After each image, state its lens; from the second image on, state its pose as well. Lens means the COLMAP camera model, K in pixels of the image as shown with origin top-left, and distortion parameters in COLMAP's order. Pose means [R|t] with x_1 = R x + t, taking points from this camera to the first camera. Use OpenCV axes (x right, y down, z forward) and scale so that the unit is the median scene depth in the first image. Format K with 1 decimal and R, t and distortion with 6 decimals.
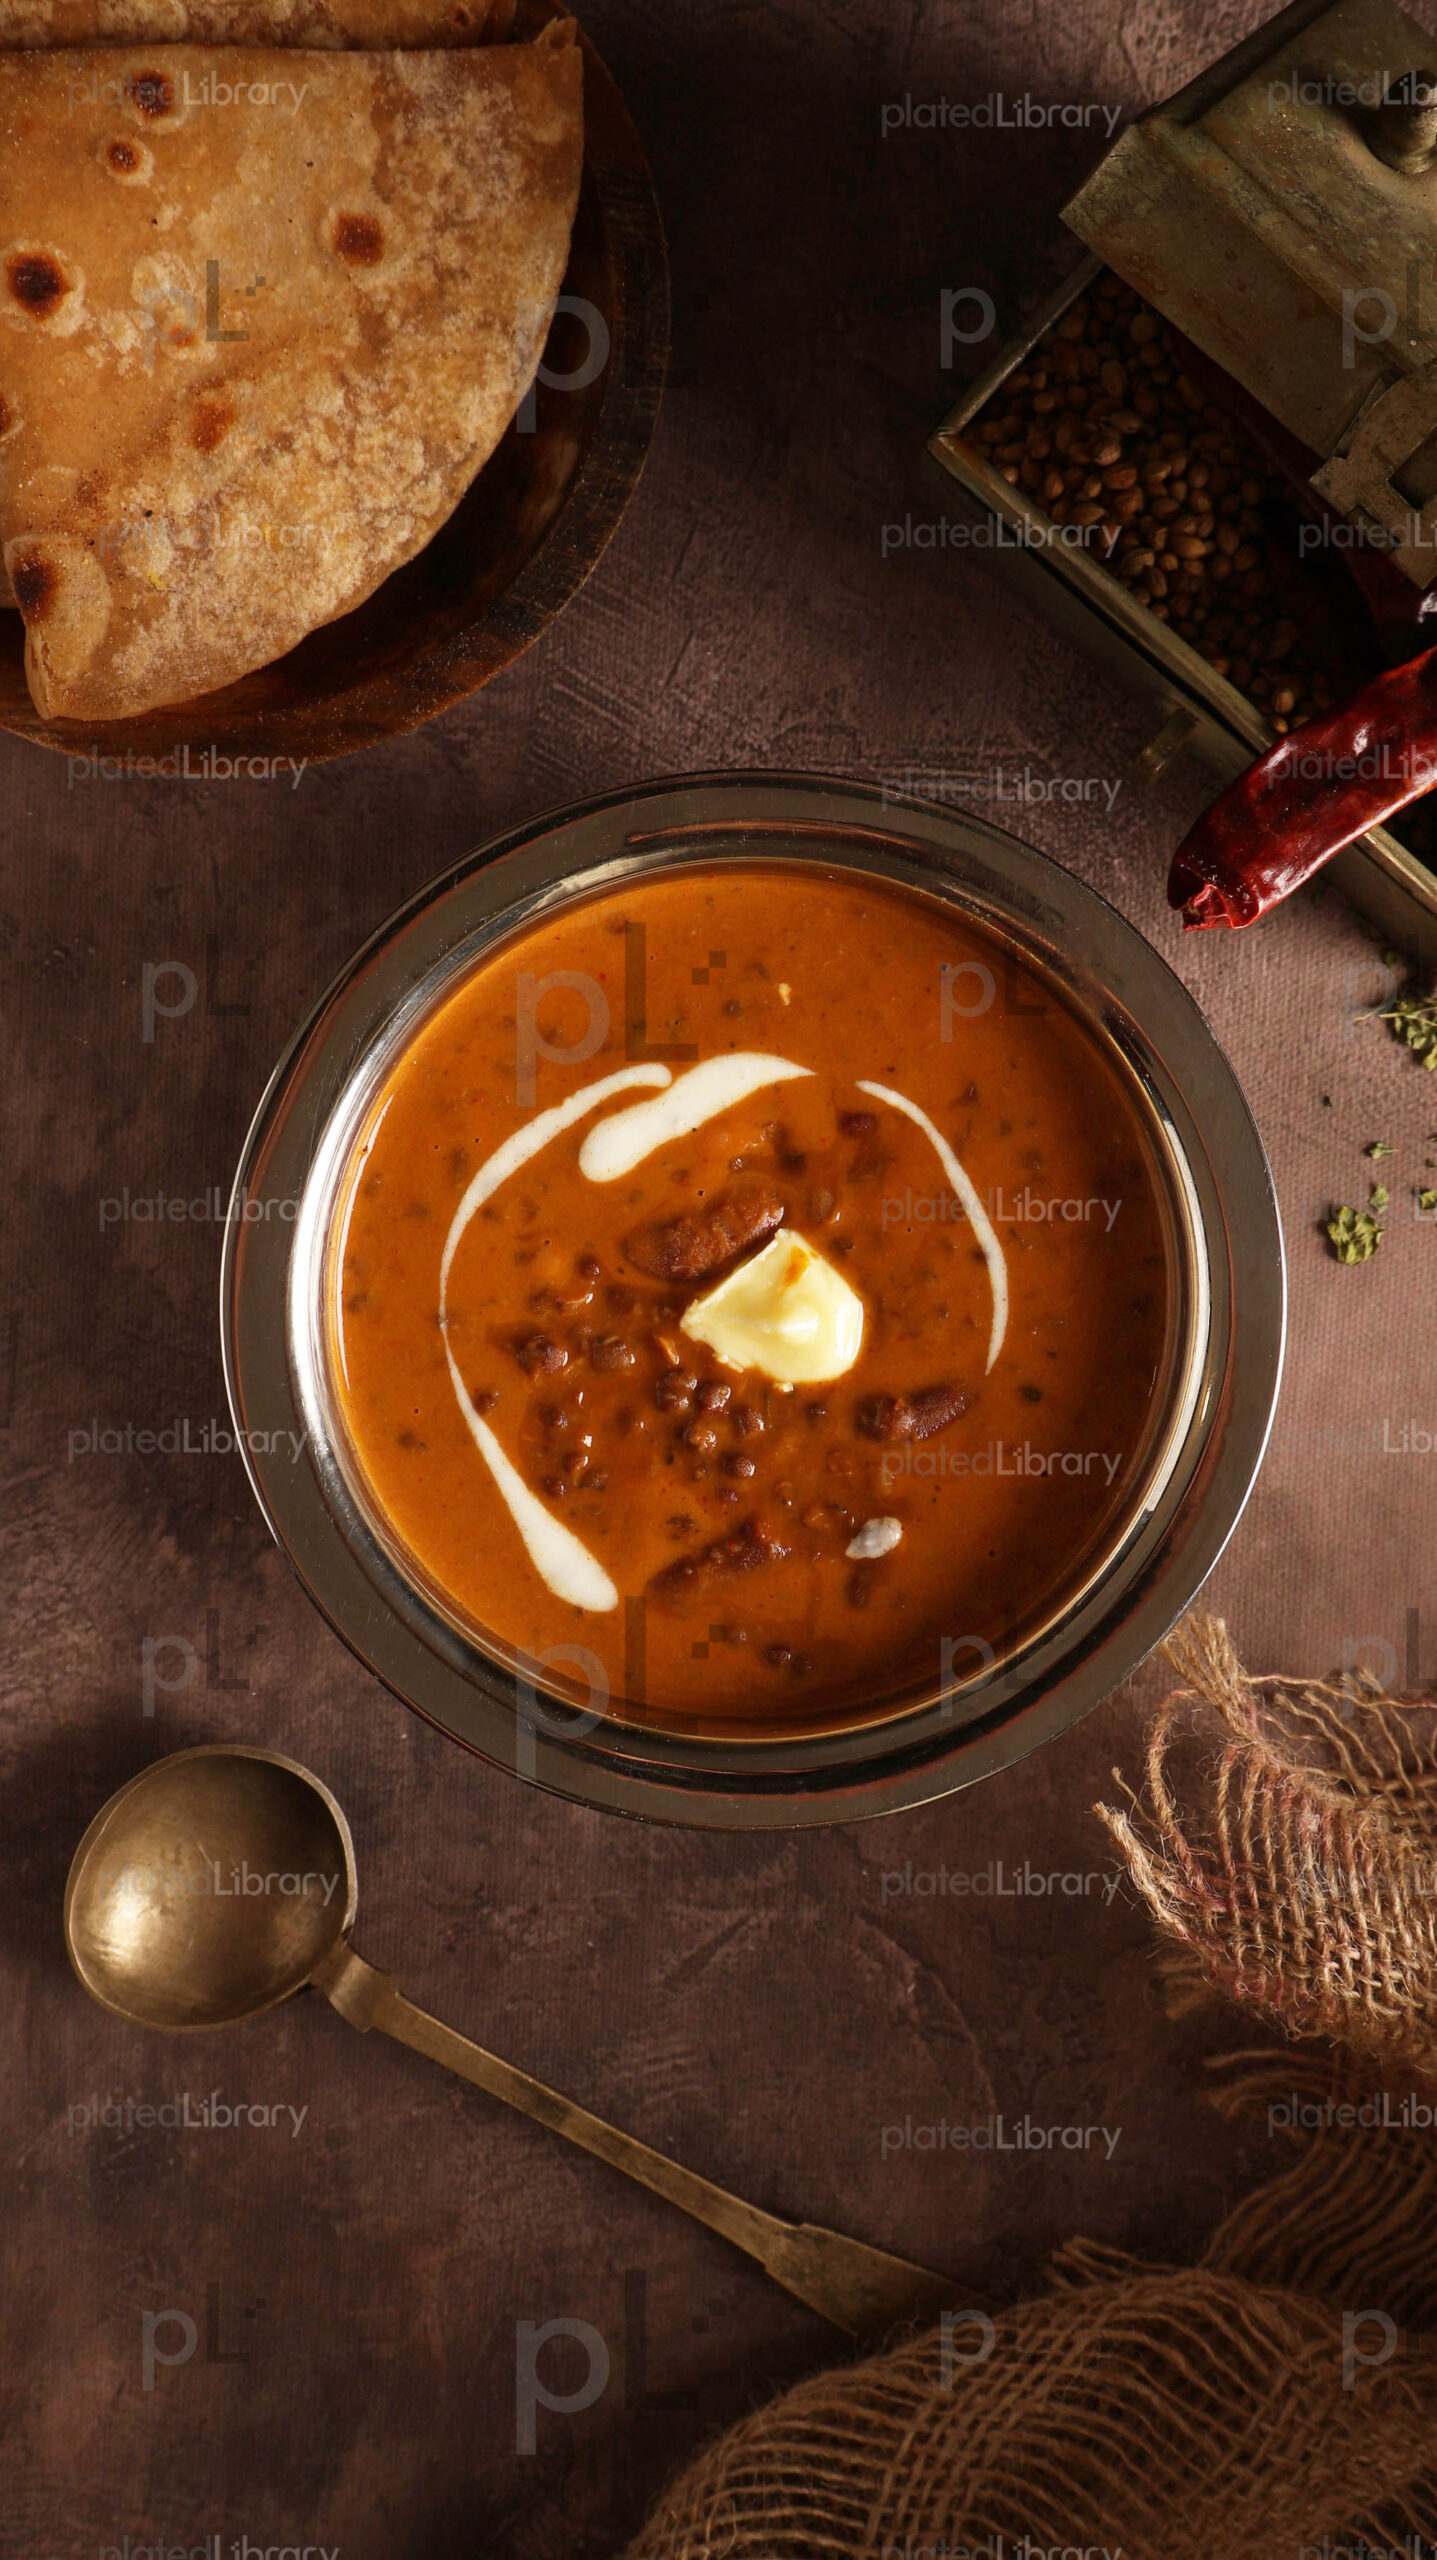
lens RADIAL K [[2758.1, 0, 714.6], [0, 2758.1, 1263.4], [0, 0, 1]] dist [-0.007385, -0.002891]
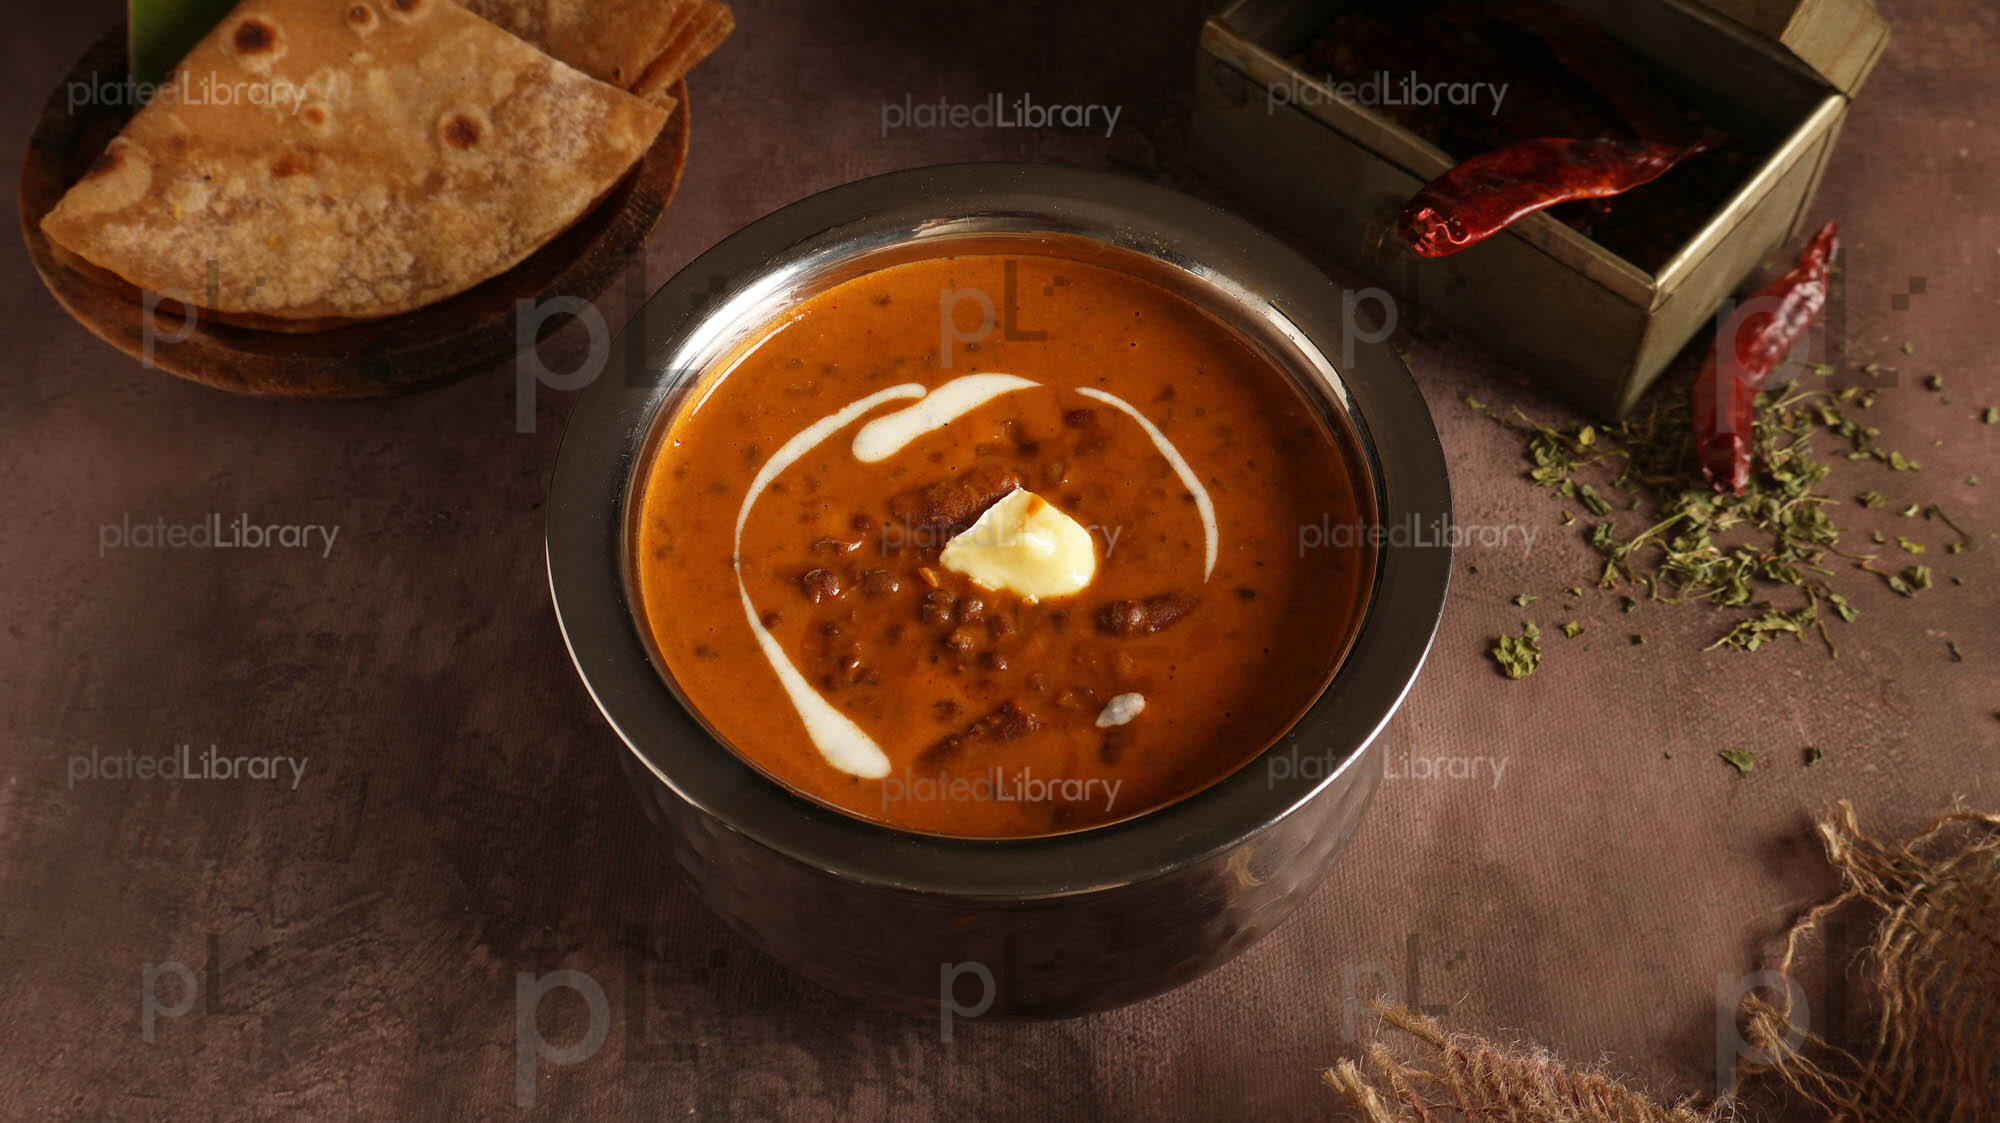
lens RADIAL K [[2159.5, 0, 1008.6], [0, 2159.5, 554.2], [0, 0, 1]] dist [-0.009634, 0.013338]
pose [[0.998707, -0.047066, 0.019227, -0.000833], [0.048946, 0.787725, -0.614079, 0.552632], [0.013757, 0.614226, 0.789010, 0.260702]]
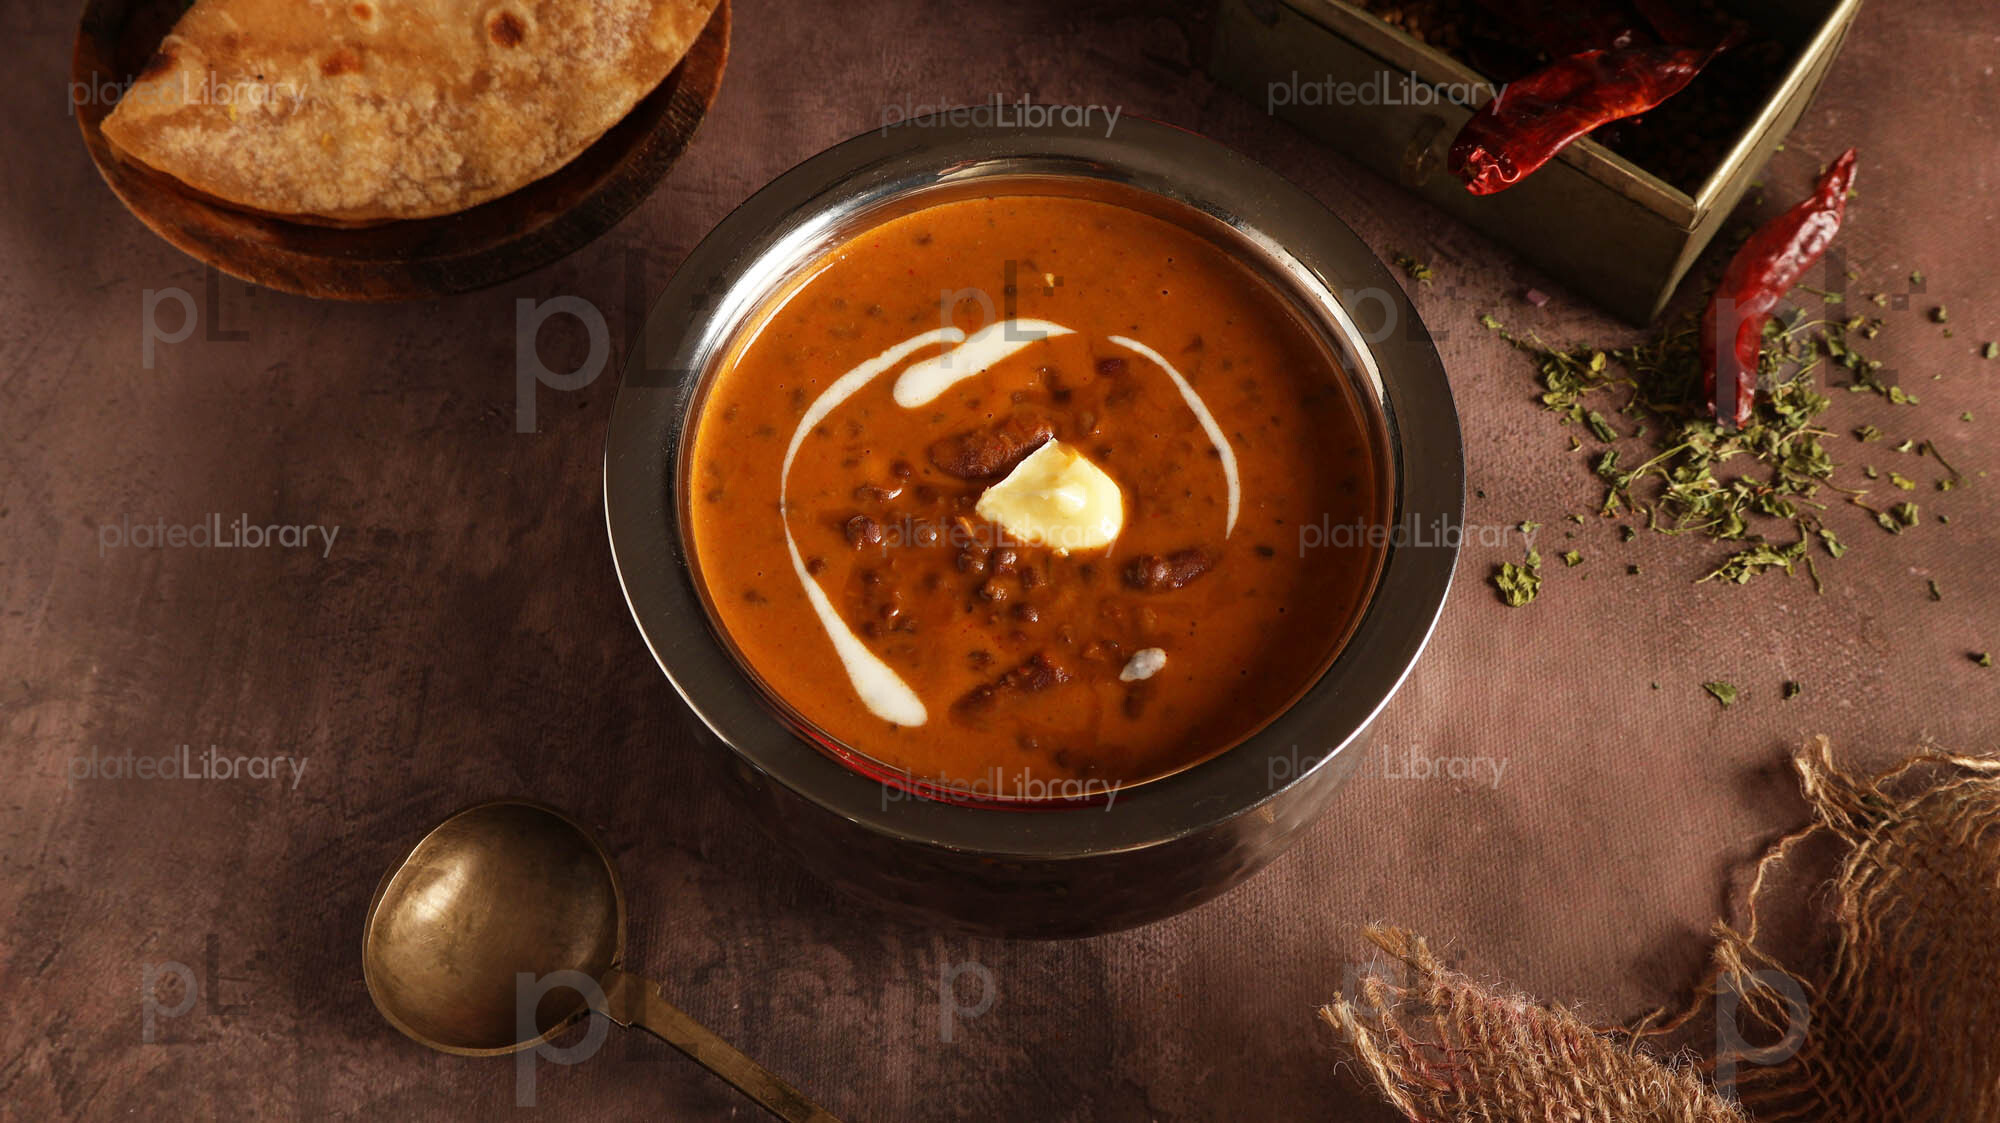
lens RADIAL K [[2154.7, 0, 1000.0], [0, 2154.7, 561.5], [0, 0, 1]] dist [-0.007385, -0.002891]
pose [[0.999666, -0.023235, 0.011353, -0.012349], [0.025801, 0.866338, -0.498792, 0.494618], [0.001754, 0.498918, 0.866647, 0.167384]]
